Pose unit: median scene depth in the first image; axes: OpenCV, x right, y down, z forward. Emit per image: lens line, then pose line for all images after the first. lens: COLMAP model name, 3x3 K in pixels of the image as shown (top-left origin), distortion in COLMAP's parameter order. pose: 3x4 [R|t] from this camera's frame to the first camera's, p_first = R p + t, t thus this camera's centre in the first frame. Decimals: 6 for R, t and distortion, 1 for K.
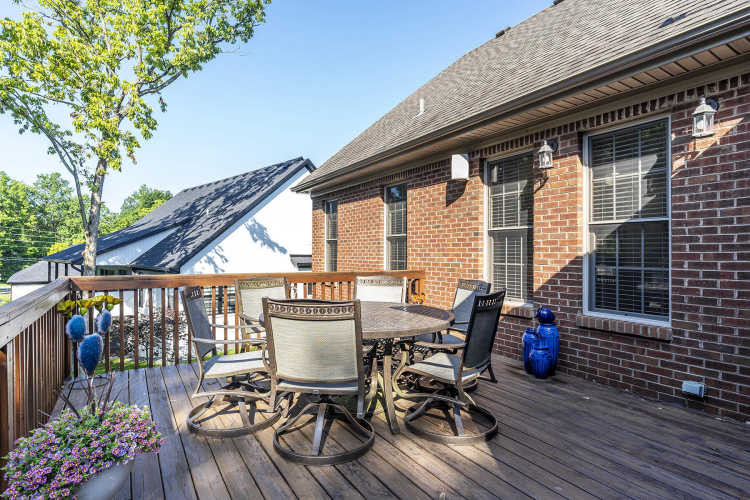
lens RADIAL K [[430.7, 0, 373.4], [0, 430.7, 251.0], [0, 0, 1]] dist [-0.000111, 0.000290]
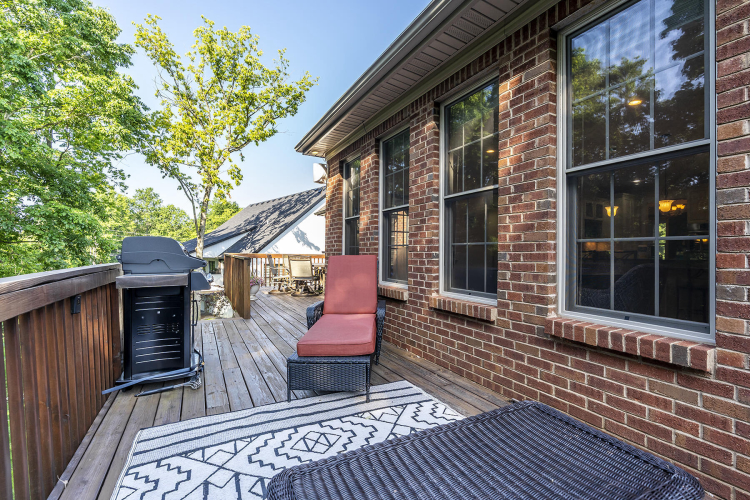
lens RADIAL K [[359.6, 0, 373.9], [0, 359.6, 249.9], [0, 0, 1]] dist [0.000358, -0.000035]
pose [[0.997228, 0.008024, -0.073966, 0.086833], [-0.008315, 0.999959, -0.003624, 0.007288], [0.073934, 0.004229, 0.997254, -0.251102]]
